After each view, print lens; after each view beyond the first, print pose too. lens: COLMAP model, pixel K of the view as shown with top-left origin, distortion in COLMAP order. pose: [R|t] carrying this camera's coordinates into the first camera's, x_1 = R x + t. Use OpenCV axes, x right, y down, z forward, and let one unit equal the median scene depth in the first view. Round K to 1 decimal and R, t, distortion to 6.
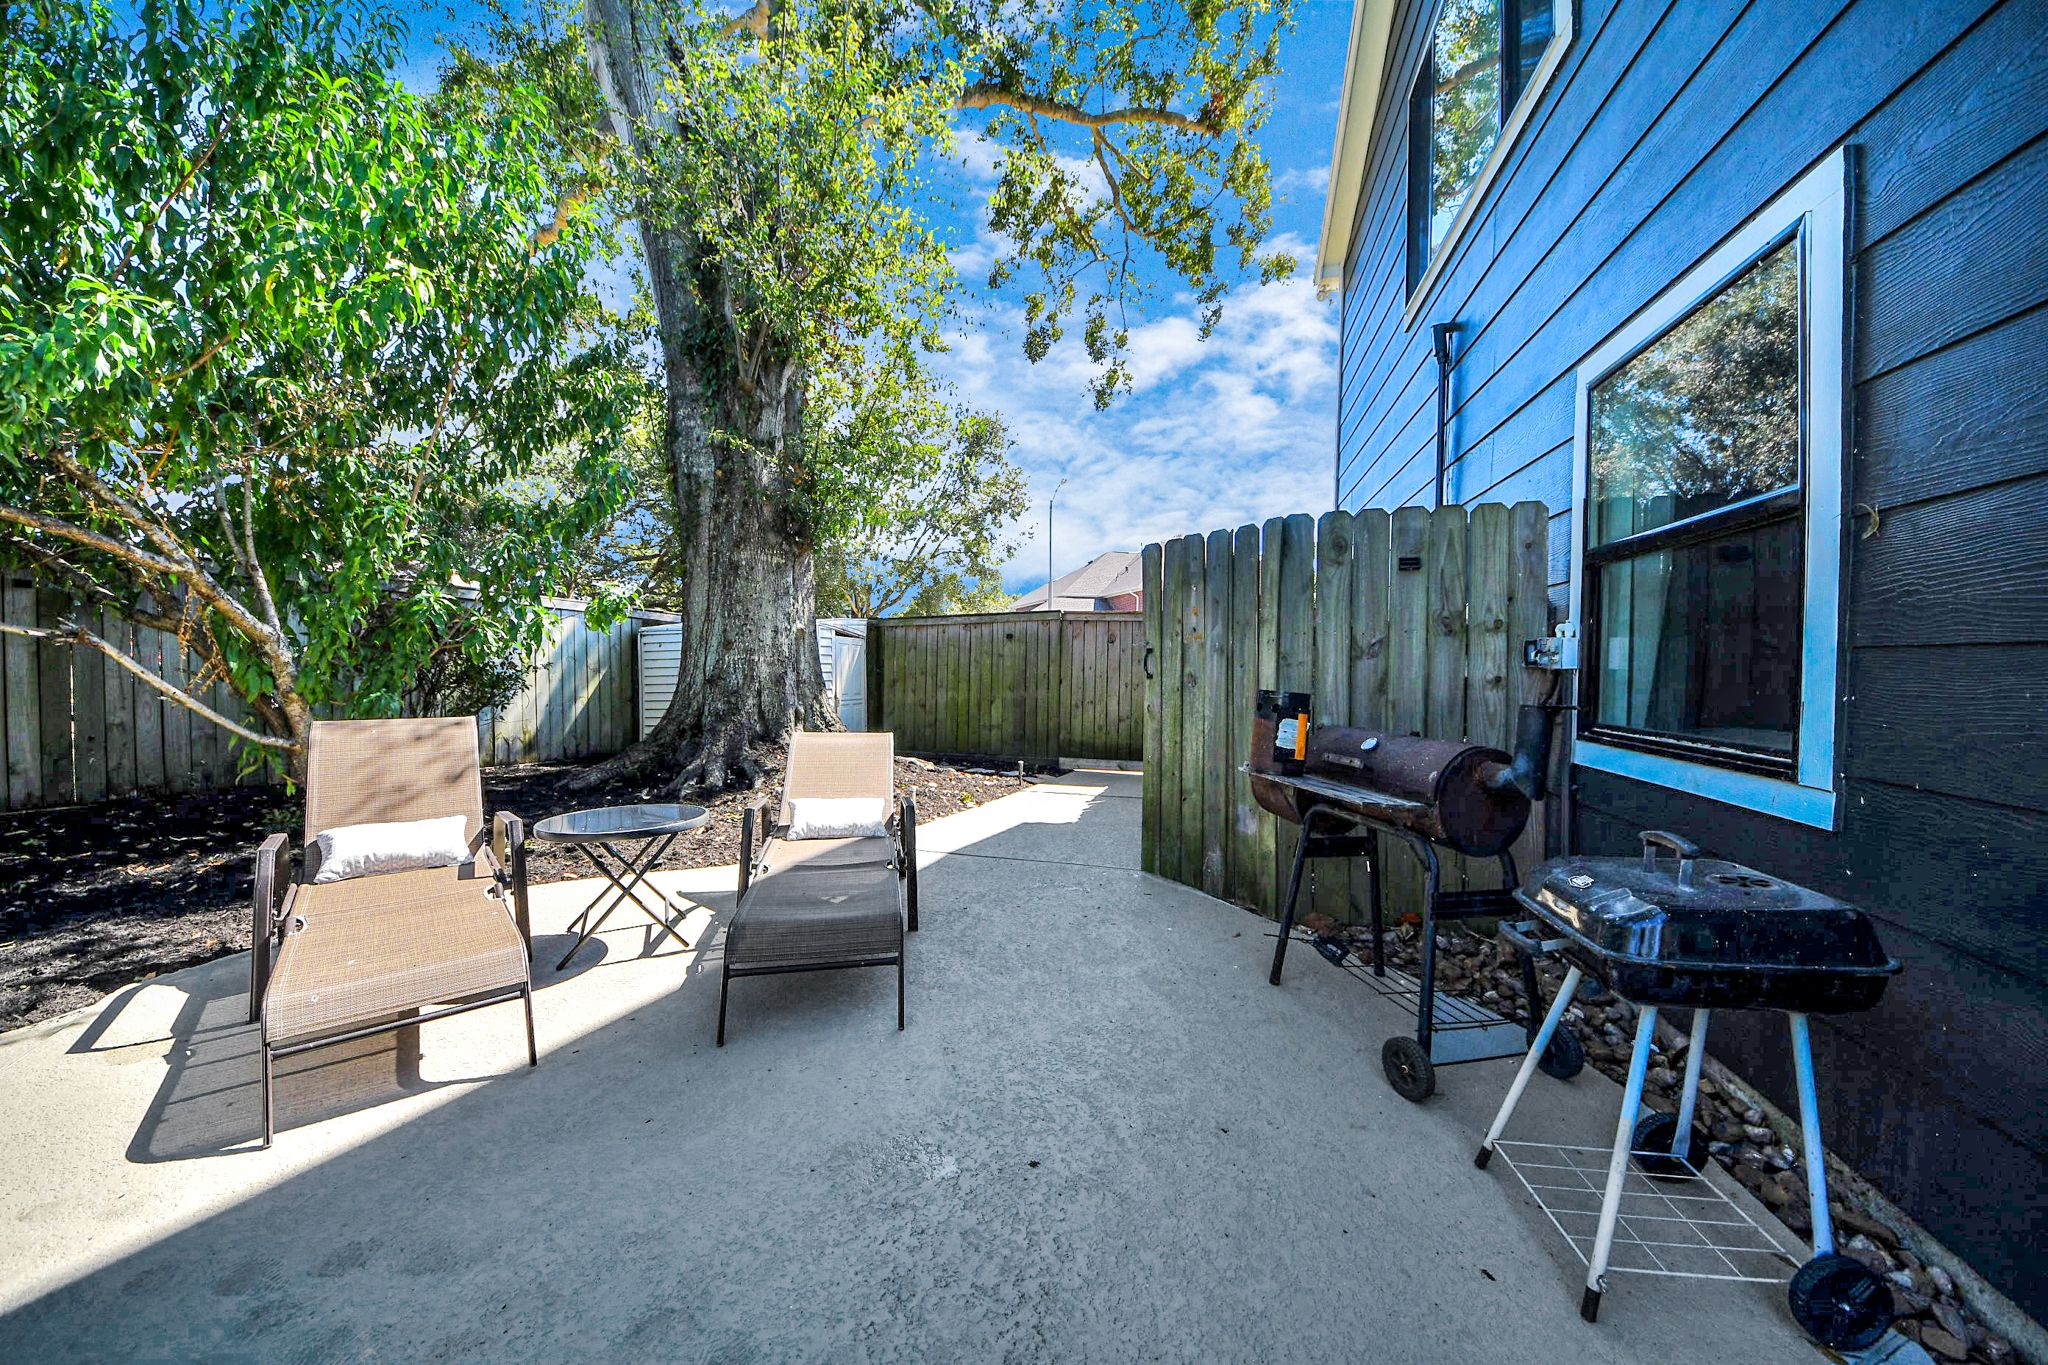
lens RADIAL K [[783.0, 0, 1024.3], [0, 783.0, 689.1], [0, 0, 1]] dist [-0.001165, -0.013240]
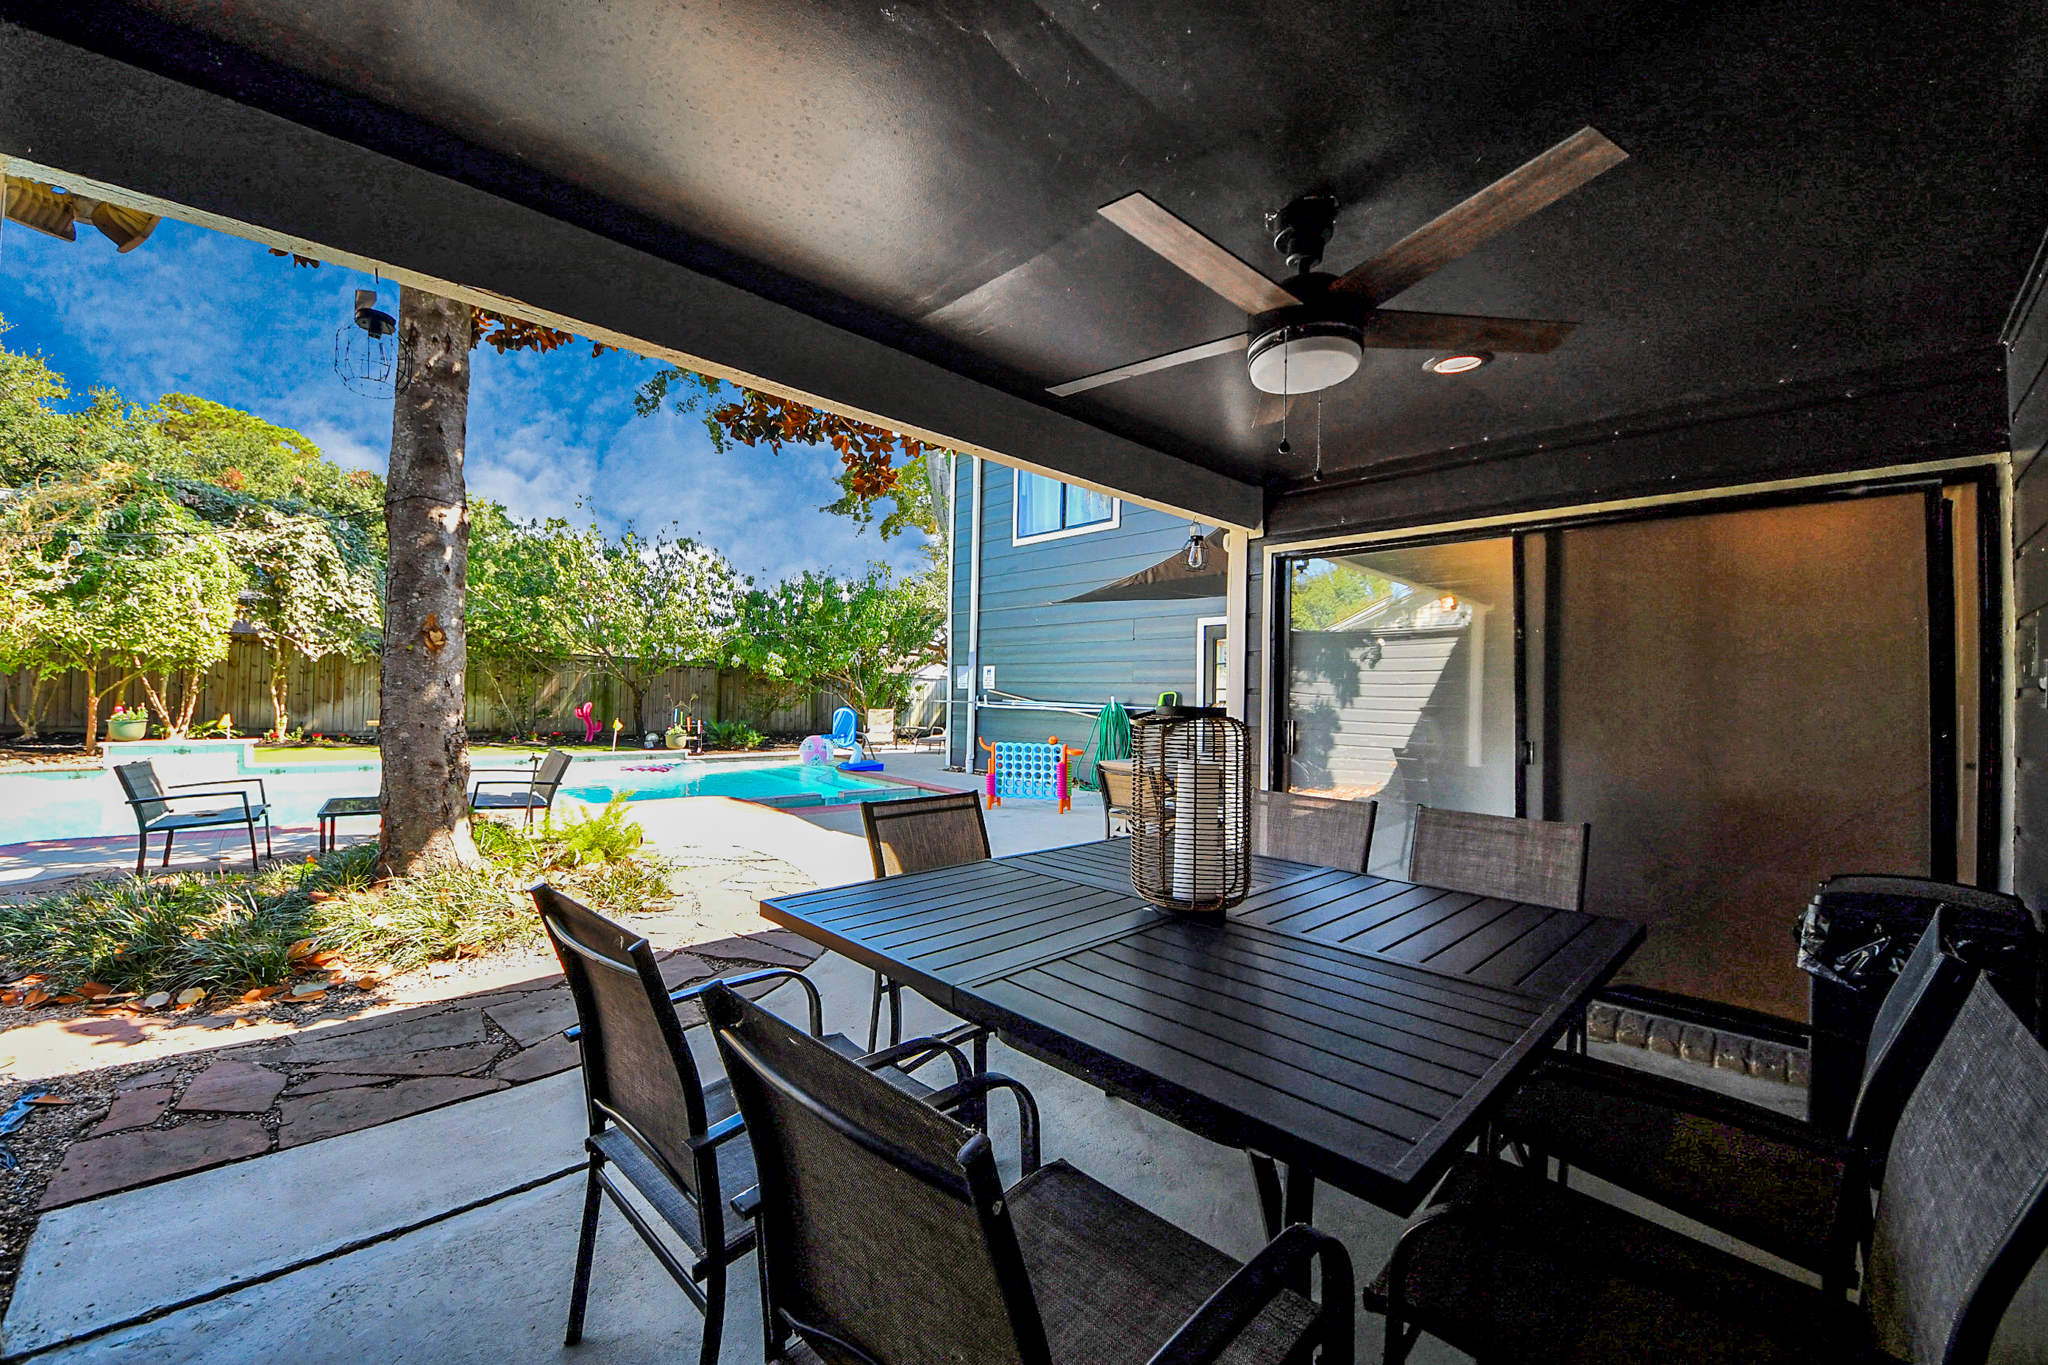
lens RADIAL K [[783.0, 0, 1024.3], [0, 783.0, 689.1], [0, 0, 1]] dist [-0.001165, -0.013240]
pose [[0.874670, 0.018324, -0.484372, 2.496957], [-0.037936, 0.998808, -0.030720, 0.021101], [0.483232, 0.045245, 0.874322, -3.037688]]
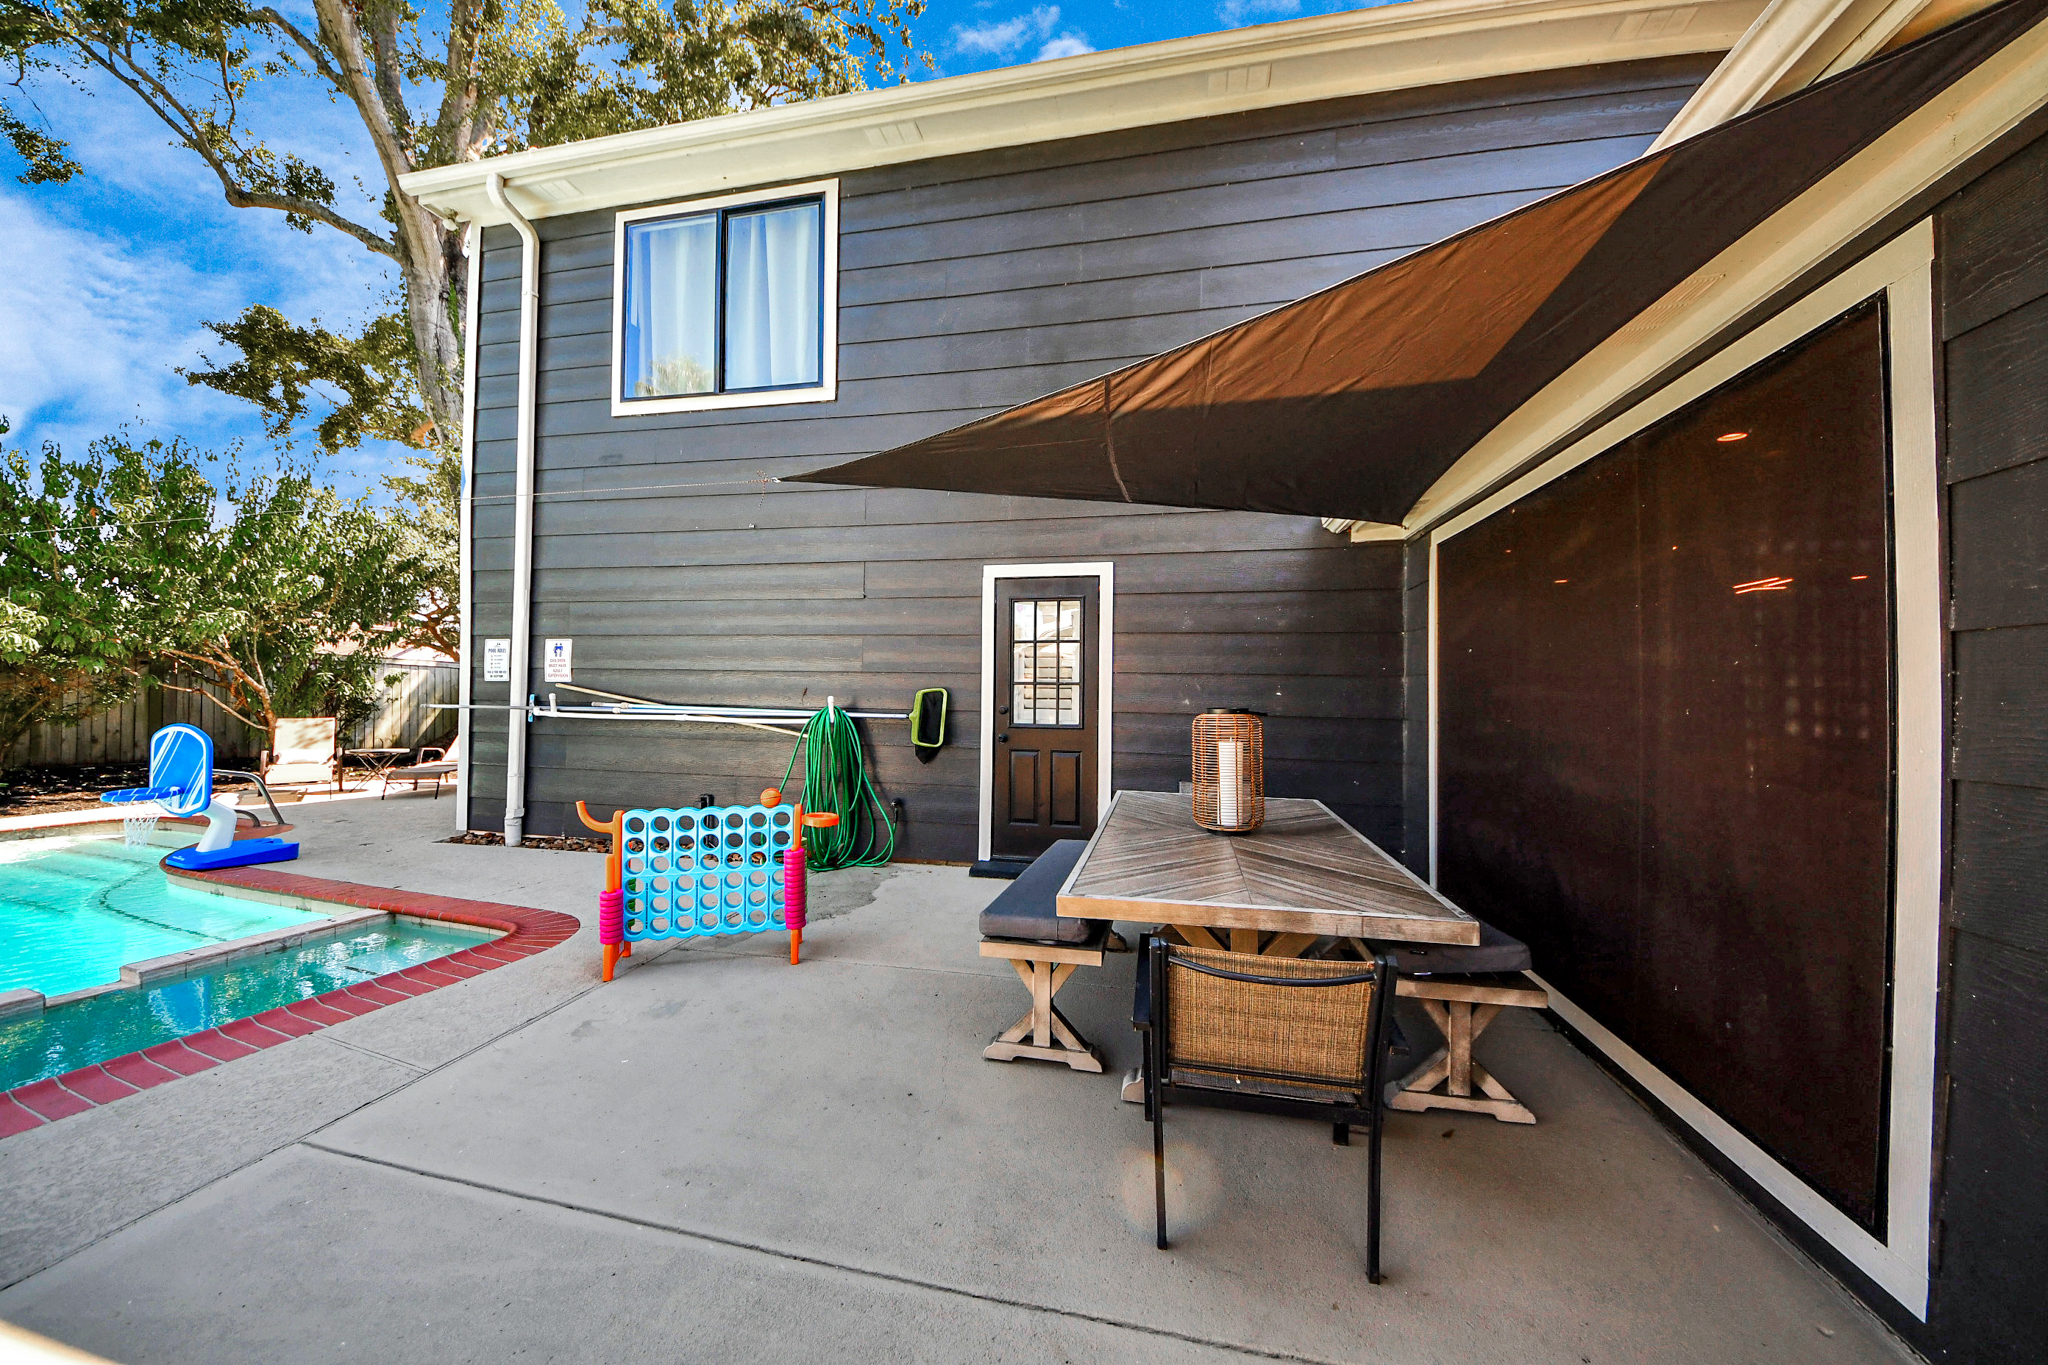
lens RADIAL K [[783.0, 0, 1024.3], [0, 783.0, 689.1], [0, 0, 1]] dist [-0.001165, -0.013240]
pose [[0.998885, 0.021333, 0.042113, 1.660326], [-0.019650, 0.999008, -0.039971, -0.013348], [-0.042924, 0.039099, 0.998313, -1.907431]]
